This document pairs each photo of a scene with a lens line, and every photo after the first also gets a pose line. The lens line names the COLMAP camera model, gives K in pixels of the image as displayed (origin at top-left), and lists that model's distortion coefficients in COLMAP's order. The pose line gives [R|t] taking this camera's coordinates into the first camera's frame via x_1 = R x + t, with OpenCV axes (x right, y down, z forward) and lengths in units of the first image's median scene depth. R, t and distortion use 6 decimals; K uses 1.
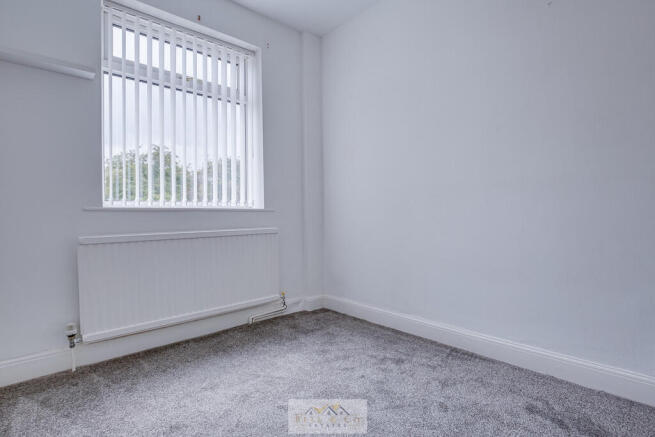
lens RADIAL K [[320.3, 0, 327.5], [0, 320.3, 218.5], [0, 0, 1]] dist [-0.001926, -0.000377]
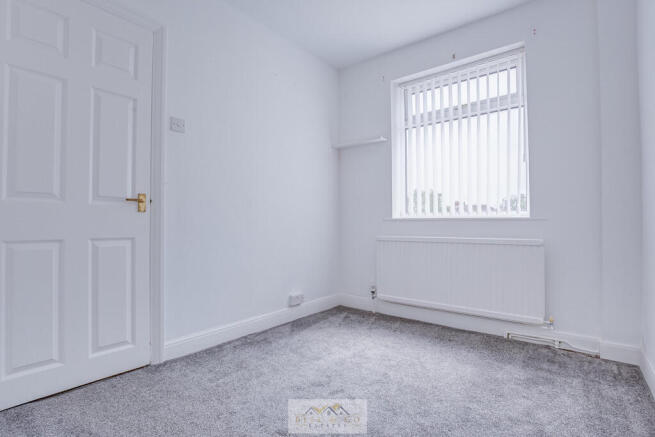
lens RADIAL K [[306.0, 0, 314.0], [0, 306.0, 223.6], [0, 0, 1]] dist [0.000441, 0.000115]
pose [[0.155641, 0.002394, -0.987811, 0.708270], [-0.014605, 0.999893, 0.000122, -0.004187], [0.987706, 0.014408, 0.155659, 0.364180]]
